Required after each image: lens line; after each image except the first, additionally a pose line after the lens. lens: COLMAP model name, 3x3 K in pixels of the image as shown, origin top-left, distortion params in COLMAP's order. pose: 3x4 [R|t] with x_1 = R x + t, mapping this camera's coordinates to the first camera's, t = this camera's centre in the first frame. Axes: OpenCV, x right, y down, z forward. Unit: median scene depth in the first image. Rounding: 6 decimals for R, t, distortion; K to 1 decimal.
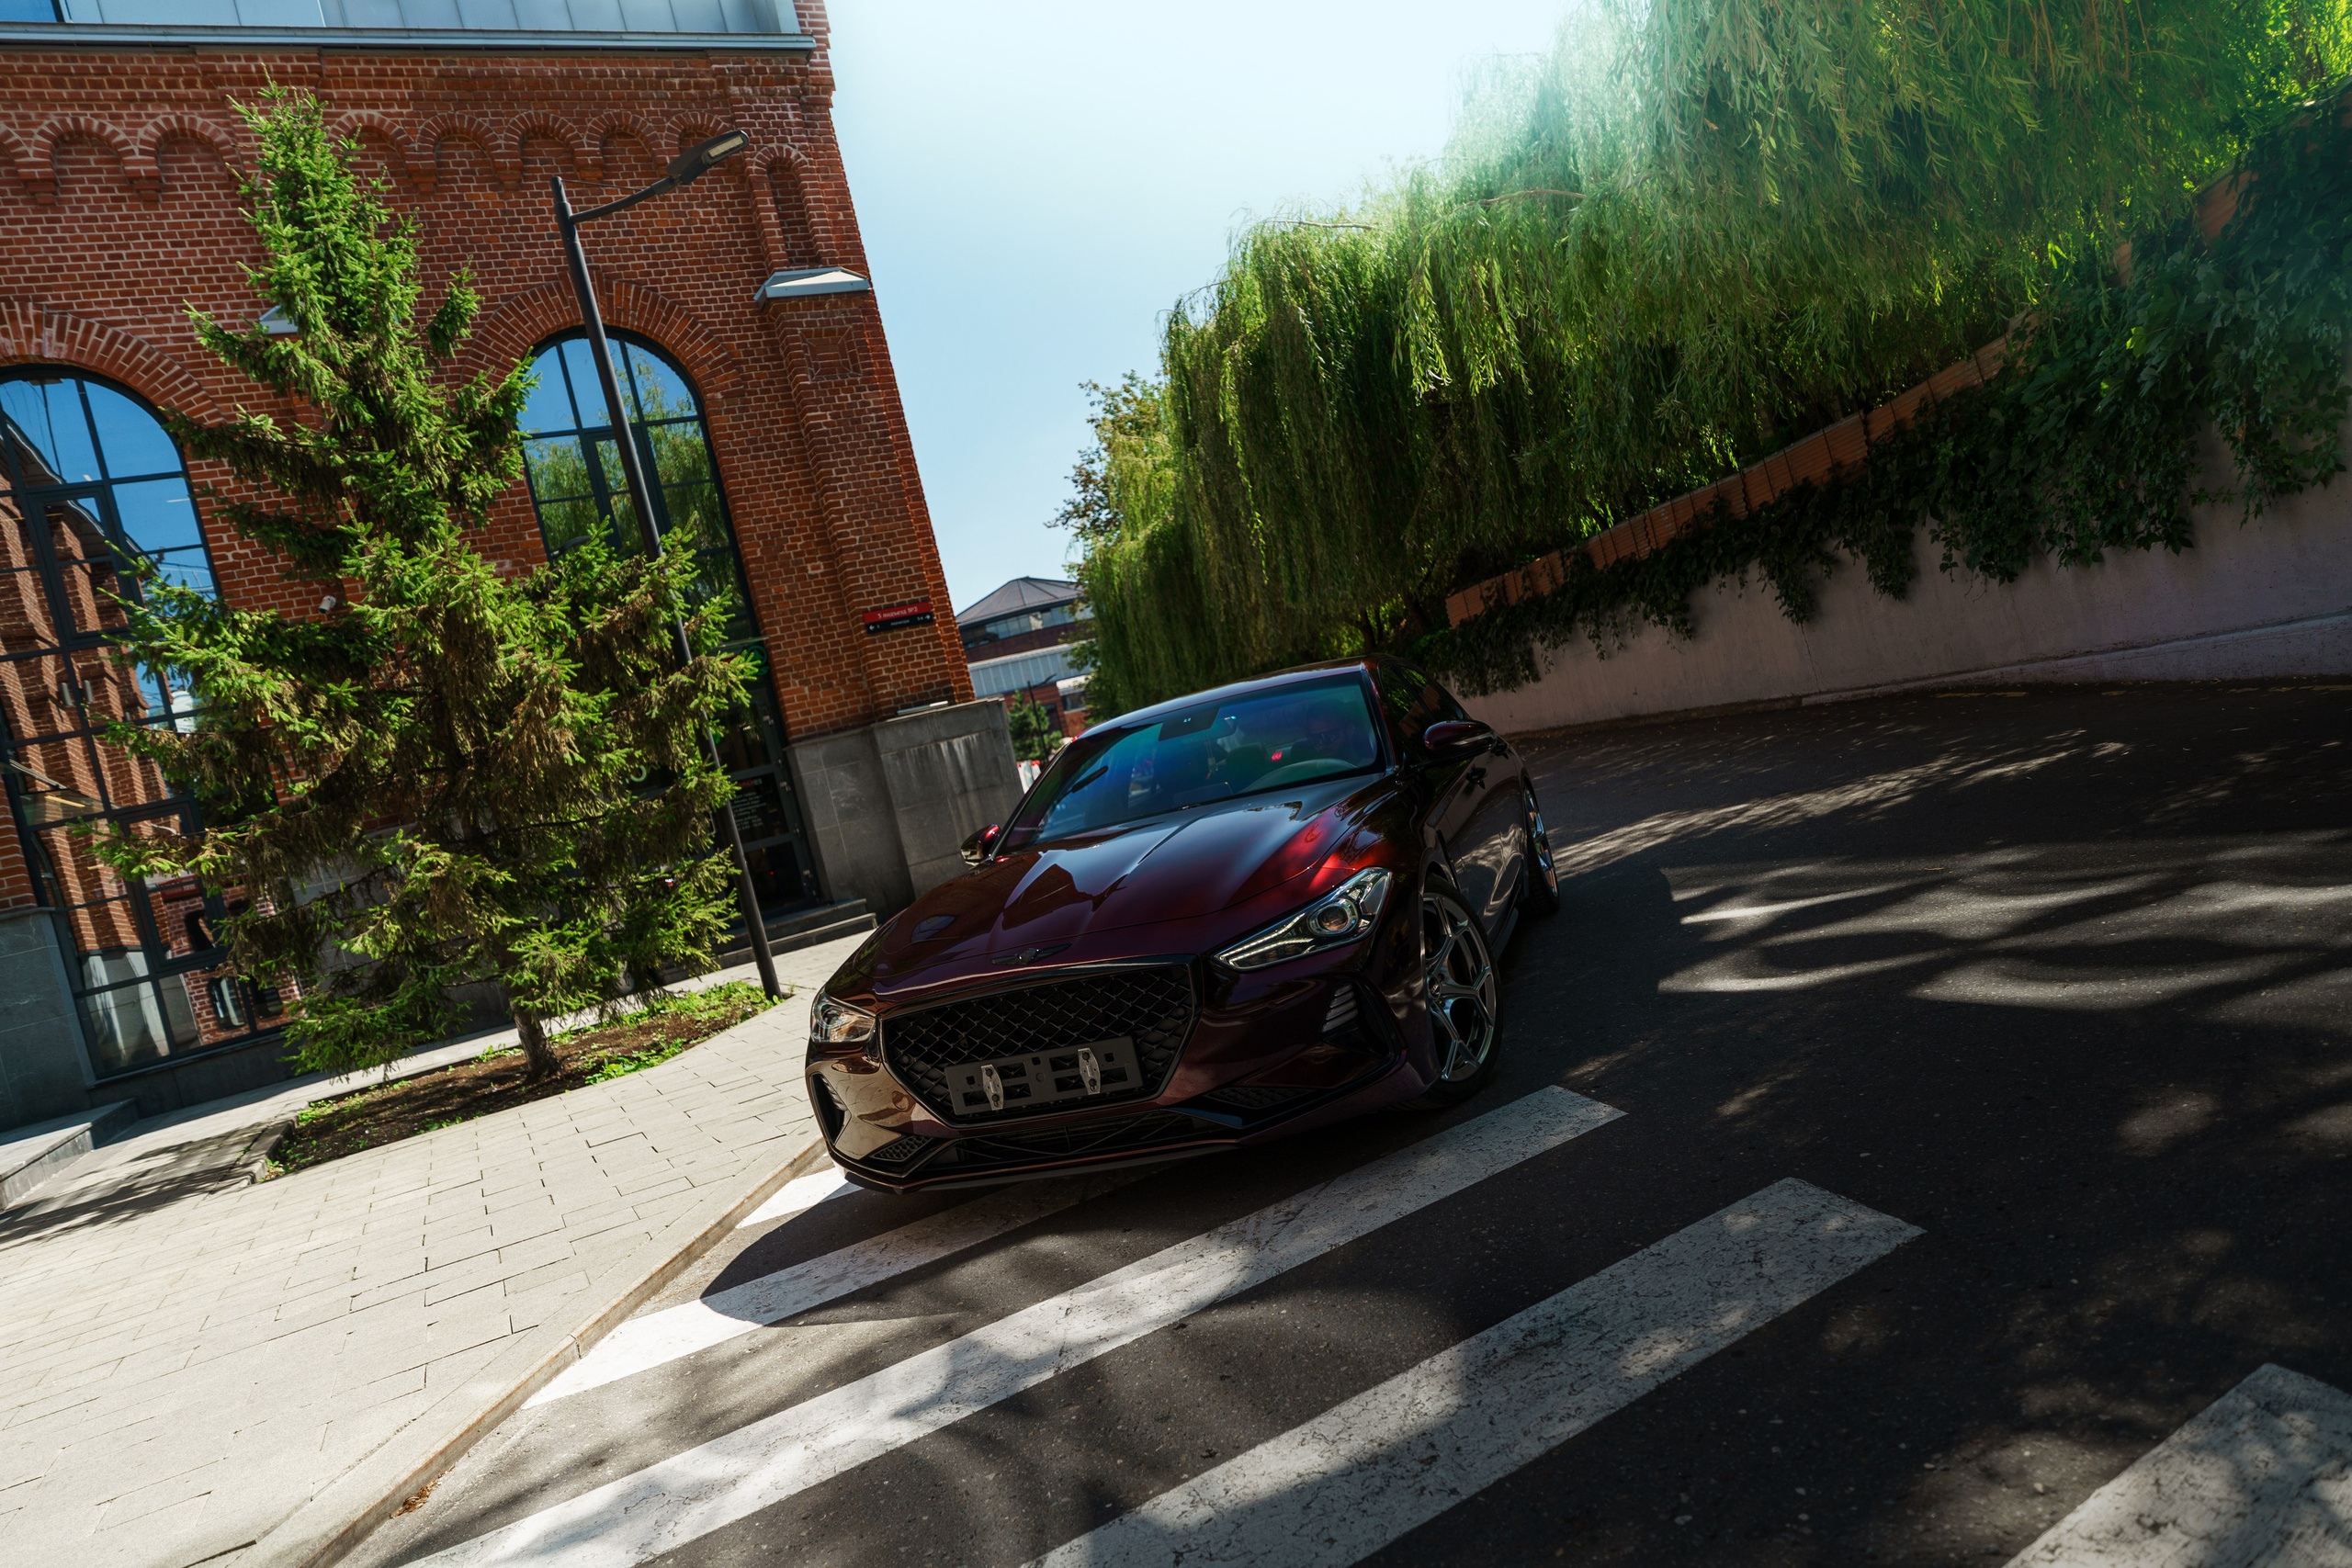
lens RADIAL K [[1419.5, 0, 1176.9], [0, 1419.5, 774.5], [0, 0, 1]] dist [-0.006625, -0.000985]
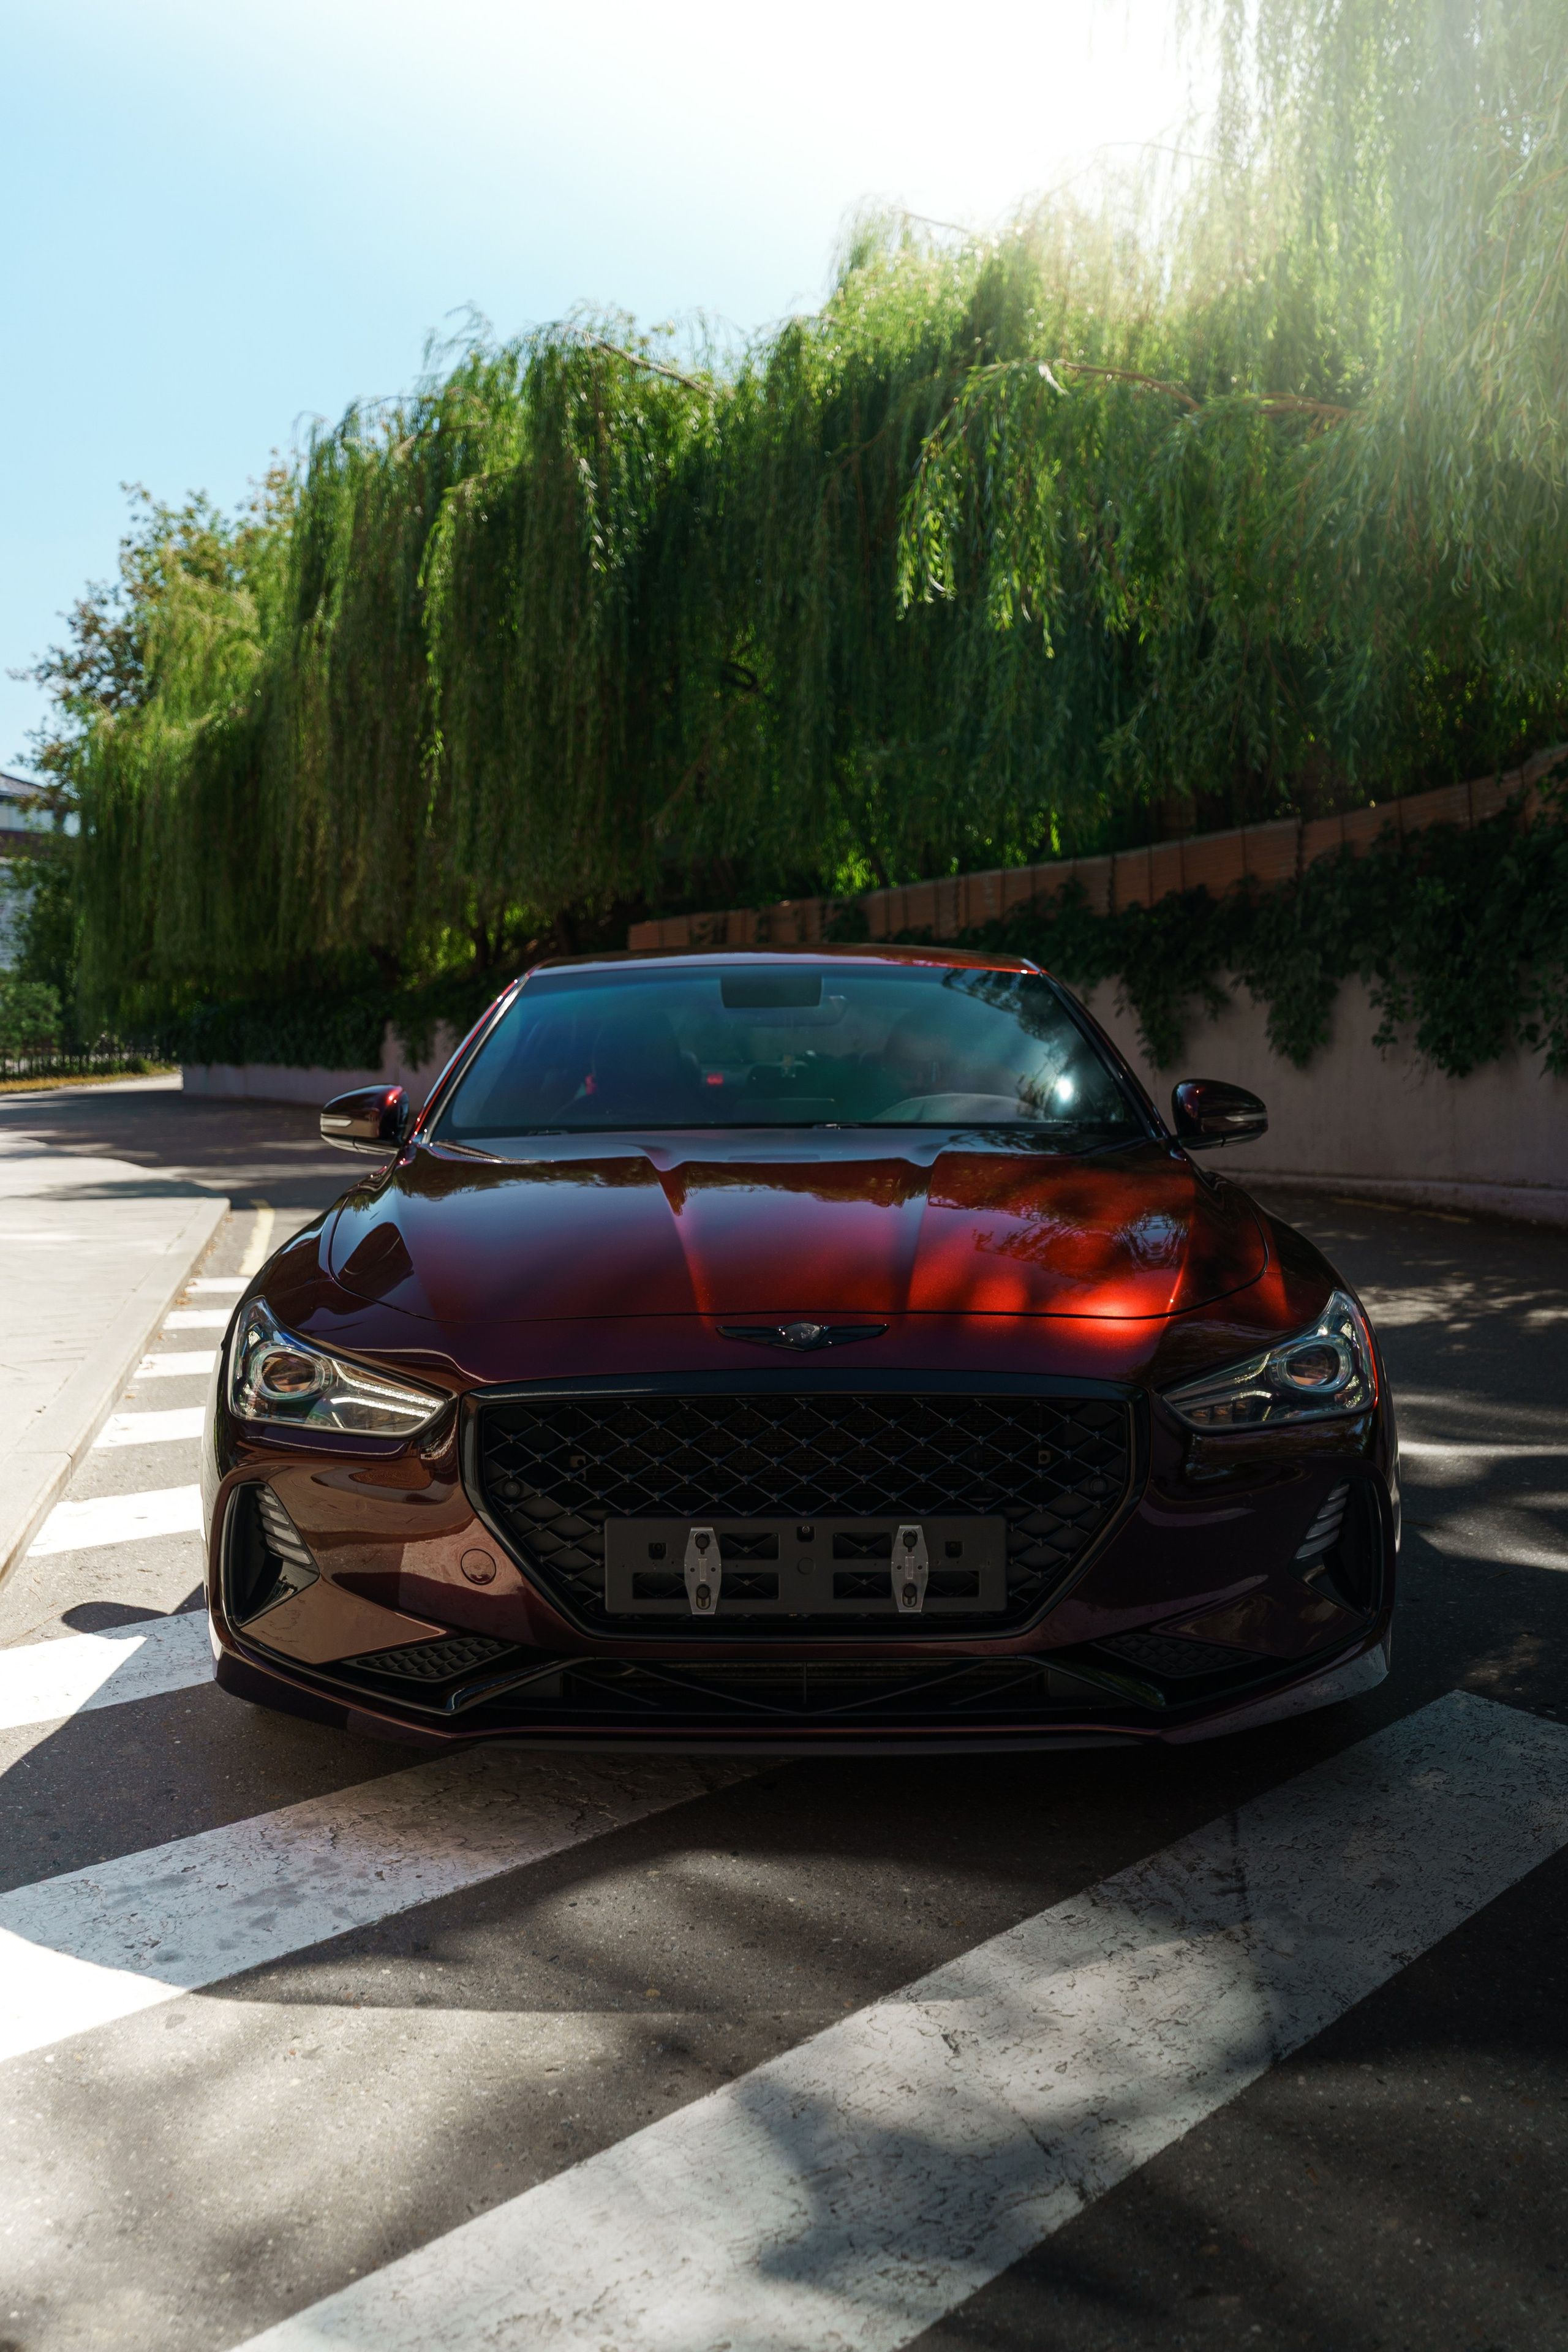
lens RADIAL K [[1963.7, 0, 780.6], [0, 1963.7, 1185.5], [0, 0, 1]] dist [-0.030099, 0.031404]
pose [[0.924710, 0.207707, 0.319013, -0.079825], [-0.212832, 0.976902, -0.019125, 0.020083], [-0.315616, -0.050211, 0.947557, 0.070673]]
